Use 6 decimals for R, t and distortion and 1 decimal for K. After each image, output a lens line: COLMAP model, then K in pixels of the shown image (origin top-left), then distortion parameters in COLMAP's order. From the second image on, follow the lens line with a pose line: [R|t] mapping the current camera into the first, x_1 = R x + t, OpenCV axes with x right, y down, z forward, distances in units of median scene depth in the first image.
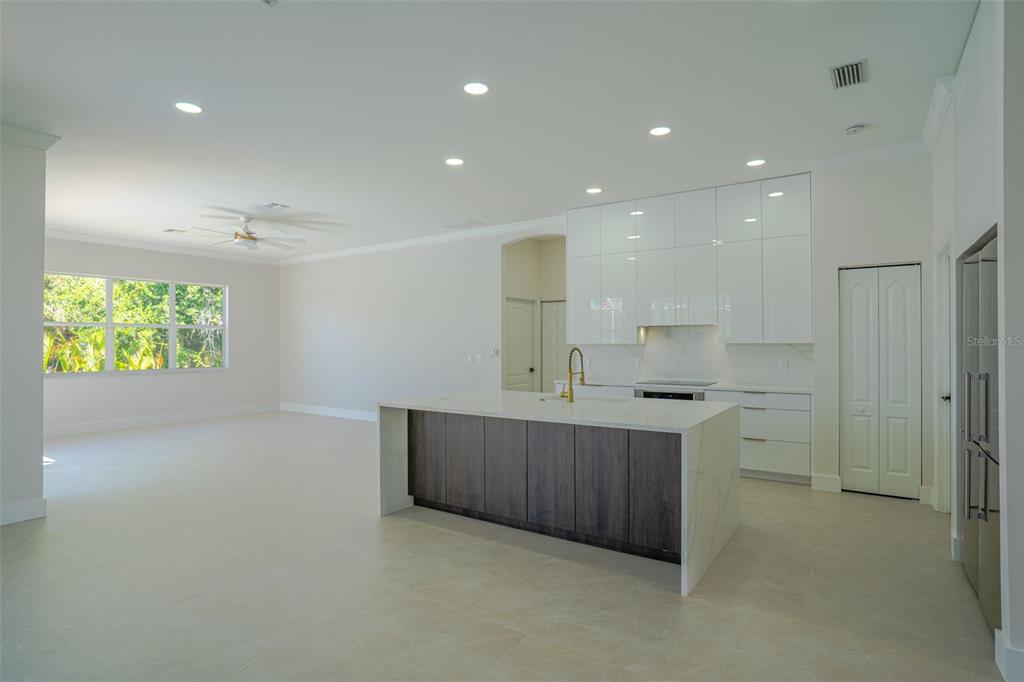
lens RADIAL K [[533.2, 0, 512.0], [0, 533.2, 341.0], [0, 0, 1]] dist [-0.054225, -0.000029]
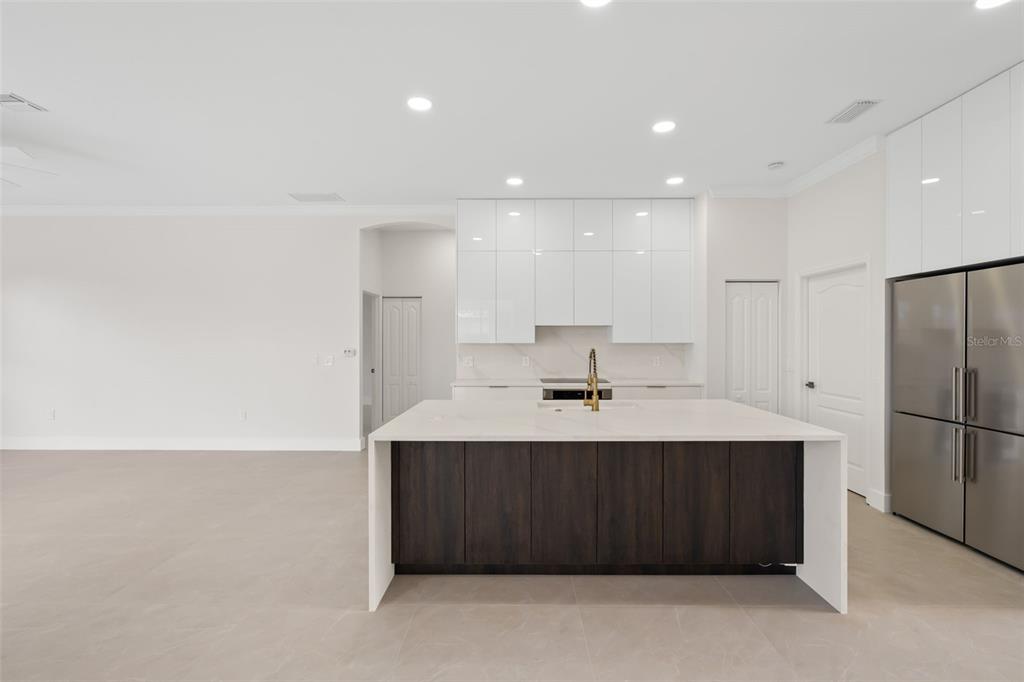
lens RADIAL K [[461.1, 0, 512.0], [0, 461.1, 341.0], [0, 0, 1]] dist [-0.003282, -0.000281]
pose [[0.831473, 0.001389, 0.555564, -0.416547], [-0.004205, 0.999984, 0.003793, -0.003123], [-0.555550, -0.005490, 0.831465, 0.429236]]
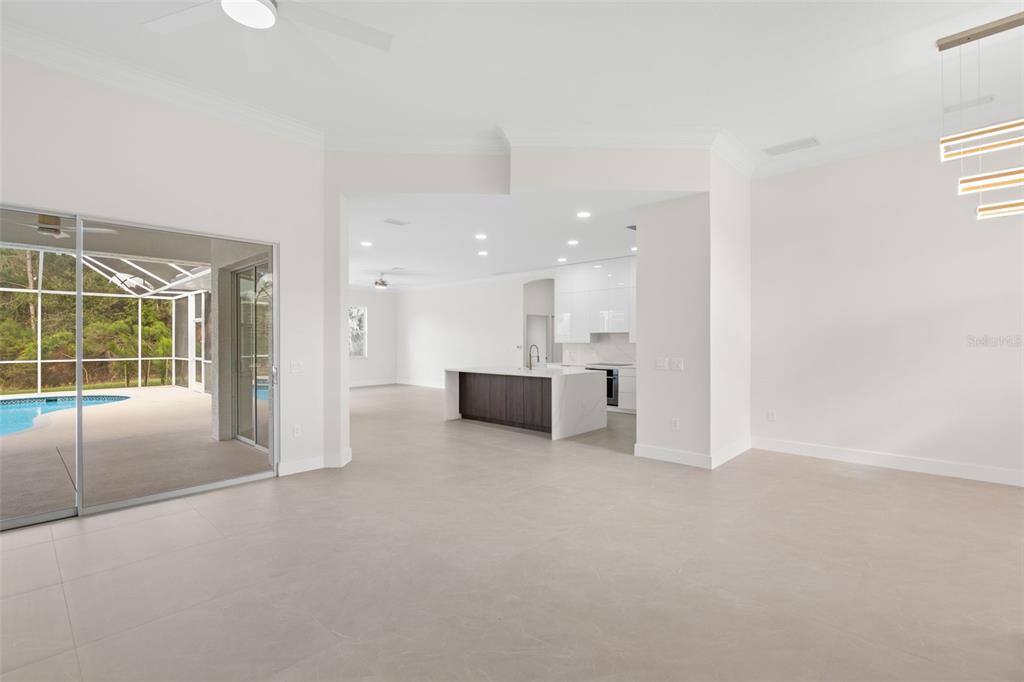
lens RADIAL K [[461.1, 0, 512.0], [0, 461.1, 341.0], [0, 0, 1]] dist [-0.003282, -0.000281]
pose [[0.987876, 0.004598, -0.155176, 0.315836], [-0.003938, 0.999982, 0.004559, -0.009911], [0.155194, -0.003892, 0.987876, -0.842791]]
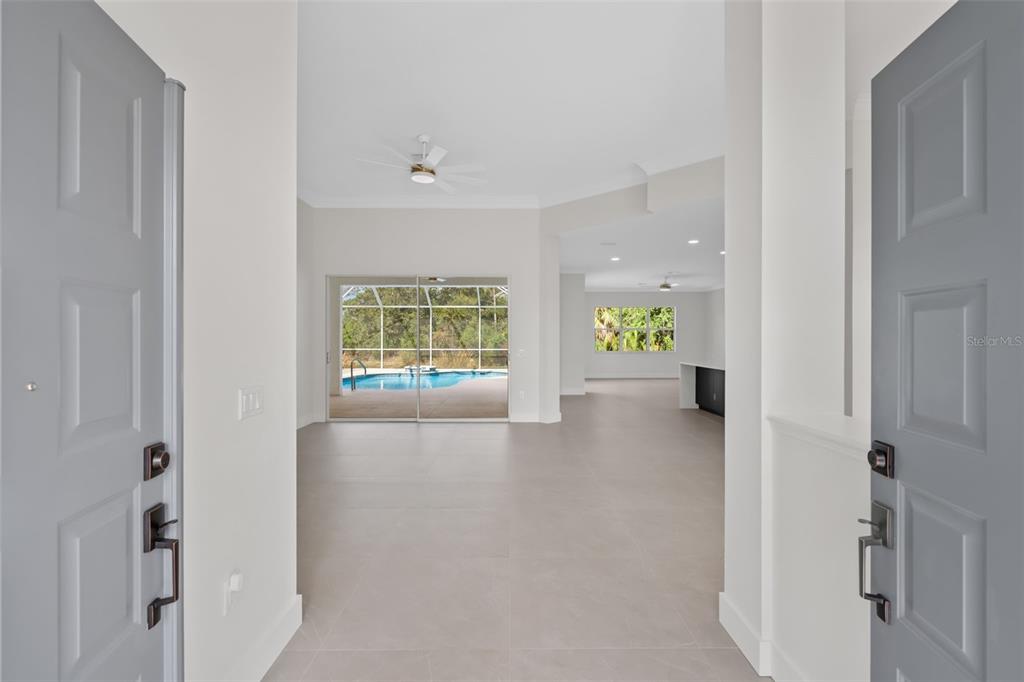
lens RADIAL K [[461.1, 0, 512.0], [0, 461.1, 341.0], [0, 0, 1]] dist [-0.003282, -0.000281]
pose [[0.551047, 0.003321, -0.834467, 1.088690], [0.007739, 0.999929, 0.009091, -0.007744], [0.834438, -0.011468, 0.550982, -0.815694]]
